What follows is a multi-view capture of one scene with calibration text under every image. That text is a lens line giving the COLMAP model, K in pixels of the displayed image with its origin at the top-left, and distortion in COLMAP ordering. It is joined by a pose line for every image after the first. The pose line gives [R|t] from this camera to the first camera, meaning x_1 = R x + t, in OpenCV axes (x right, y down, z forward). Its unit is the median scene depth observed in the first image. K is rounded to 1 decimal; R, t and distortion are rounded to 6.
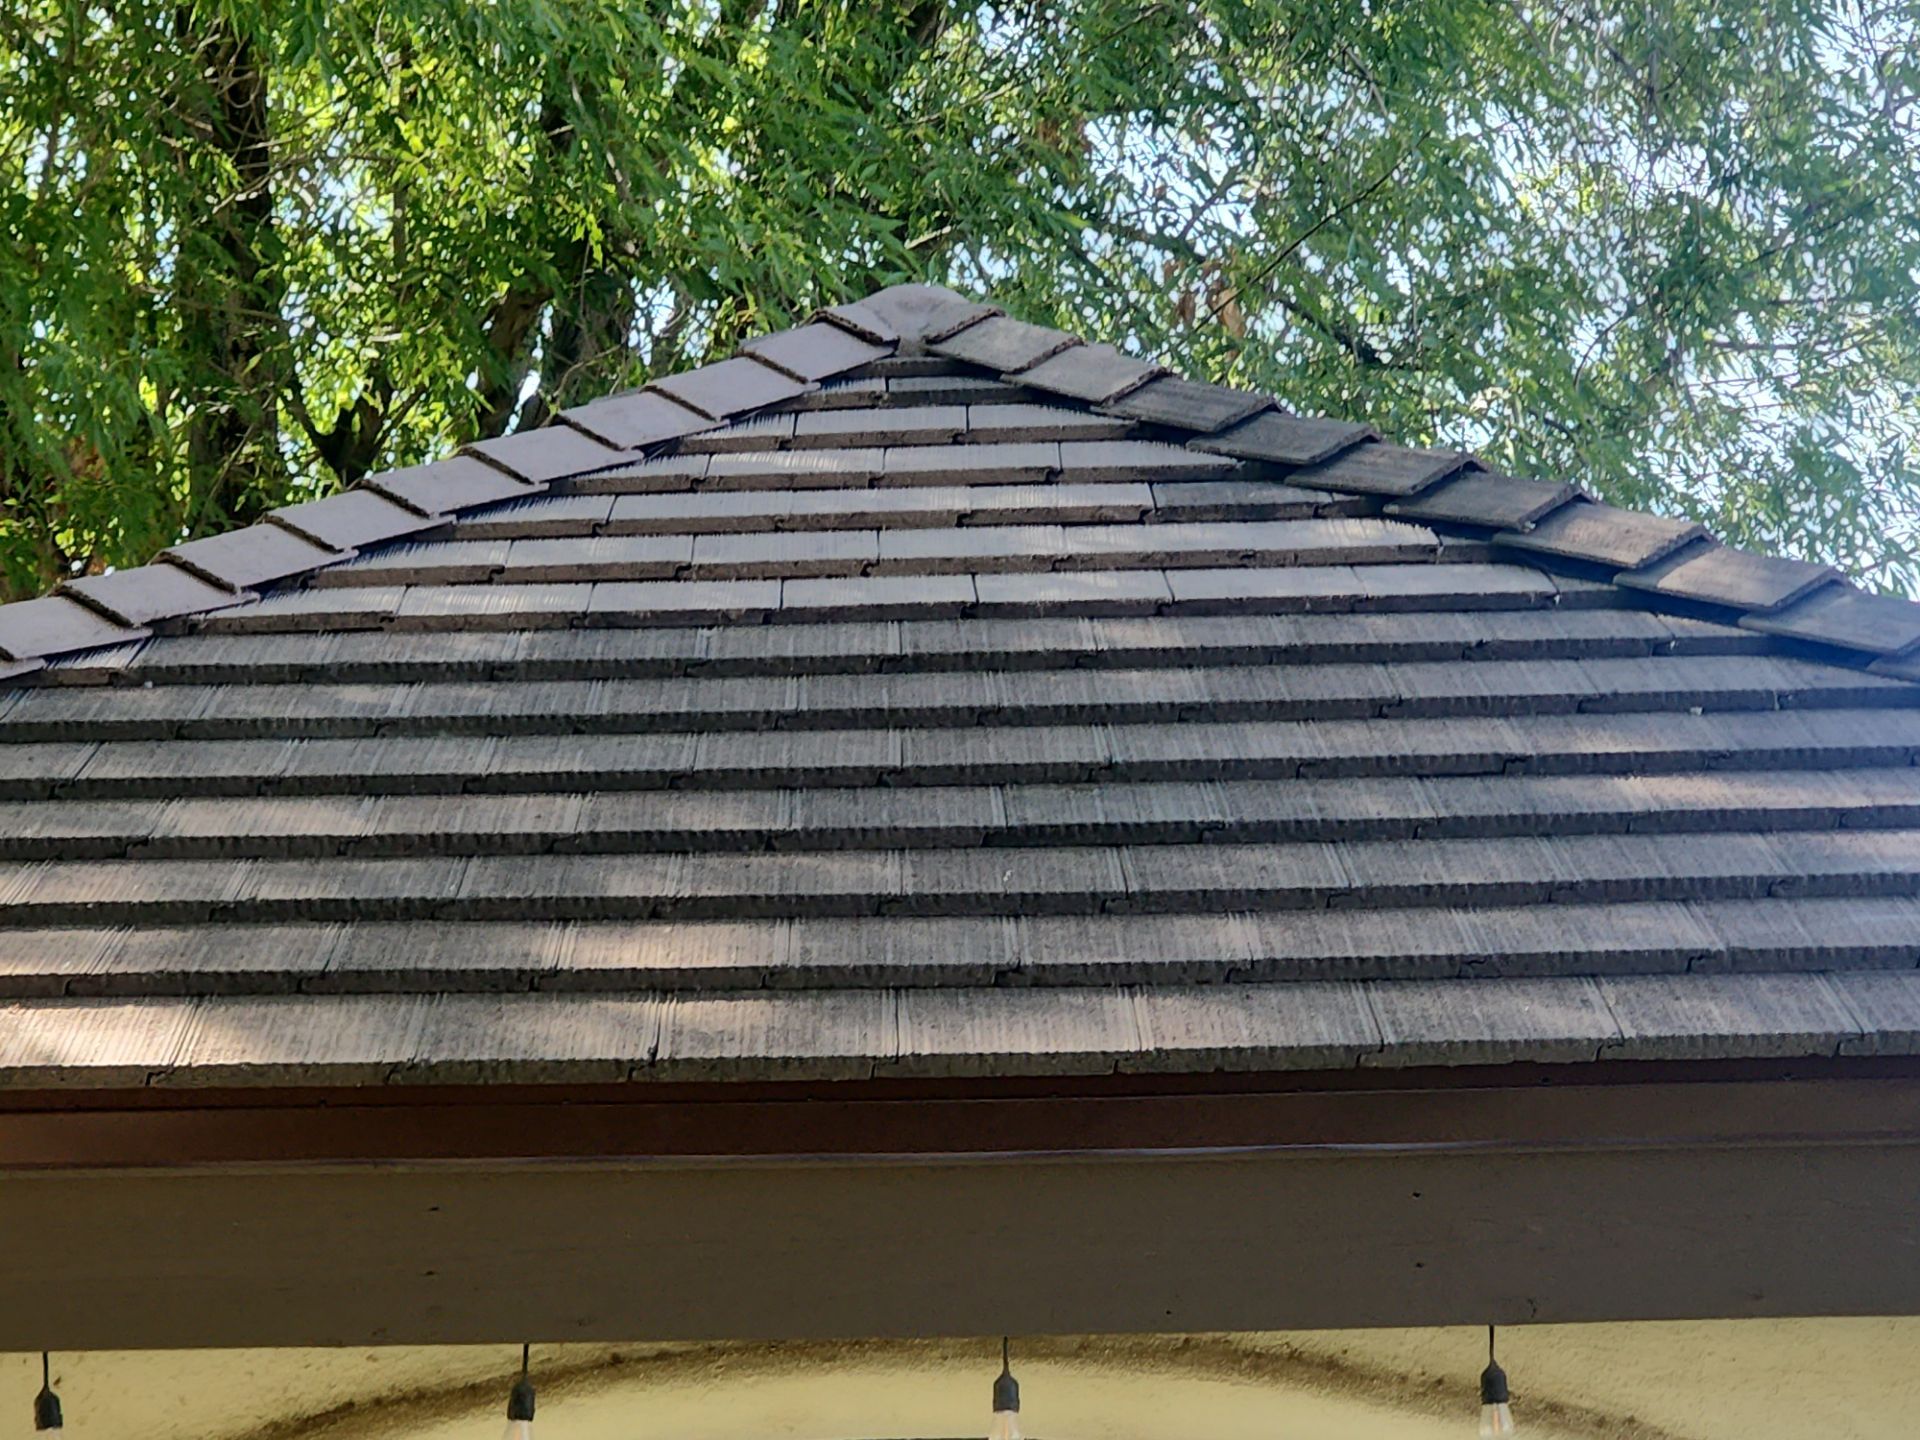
lens RADIAL K [[776.7, 0, 952.6], [0, 776.7, 641.2], [0, 0, 1]] dist [-0.000477, 0.008956]
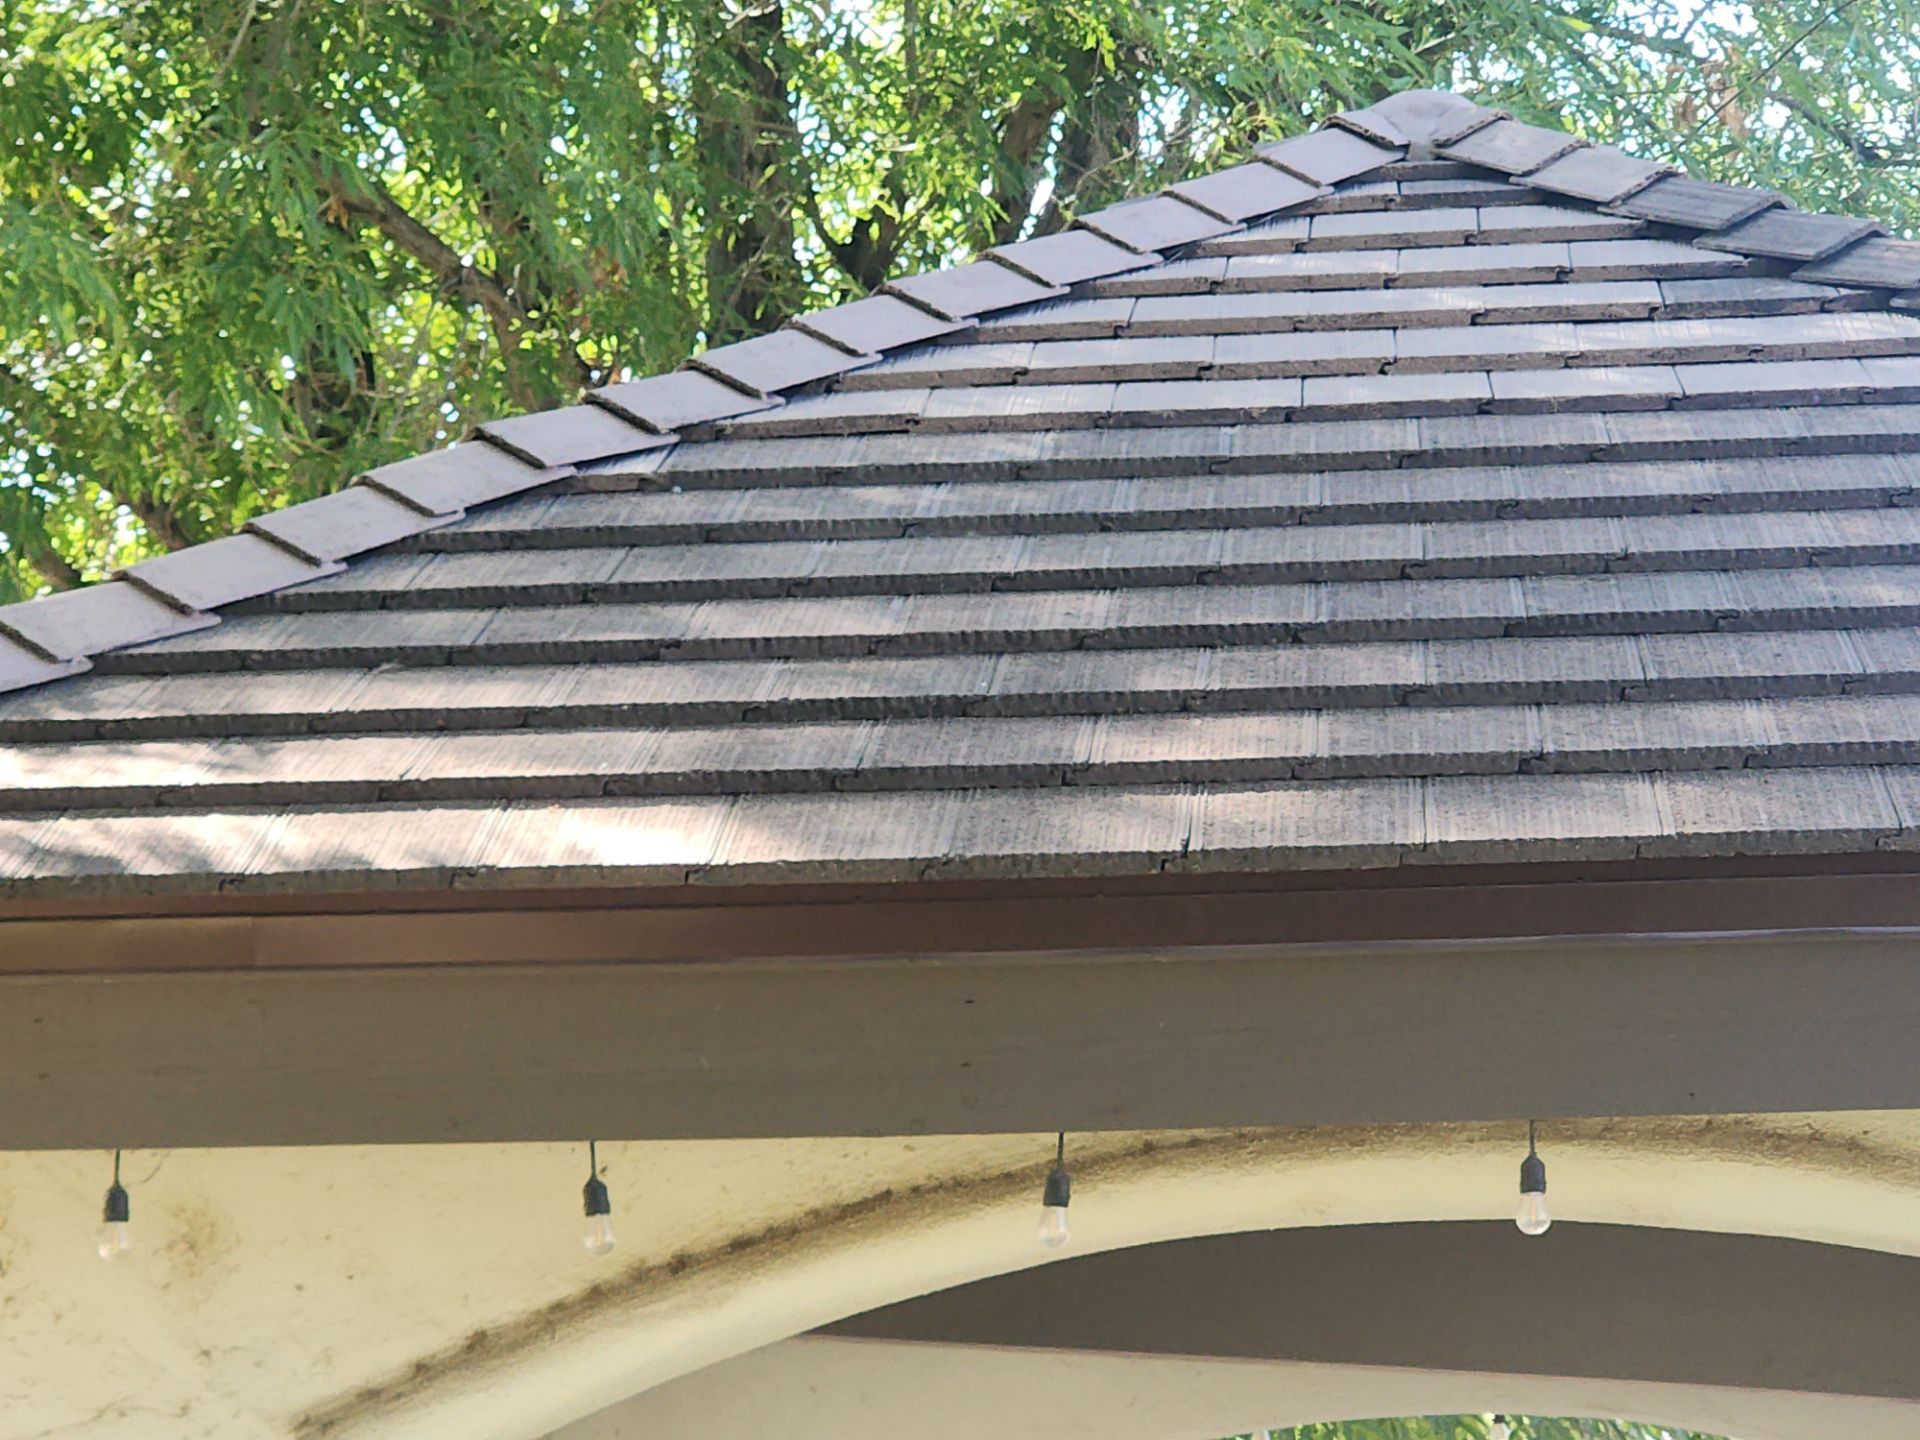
lens RADIAL K [[776.7, 0, 952.6], [0, 776.7, 641.2], [0, 0, 1]] dist [-0.000477, 0.008956]
pose [[0.999726, -0.012341, 0.019899, -0.698054], [0.012455, 0.999907, -0.005576, 0.263542], [-0.019828, 0.005822, 0.999786, -0.008520]]
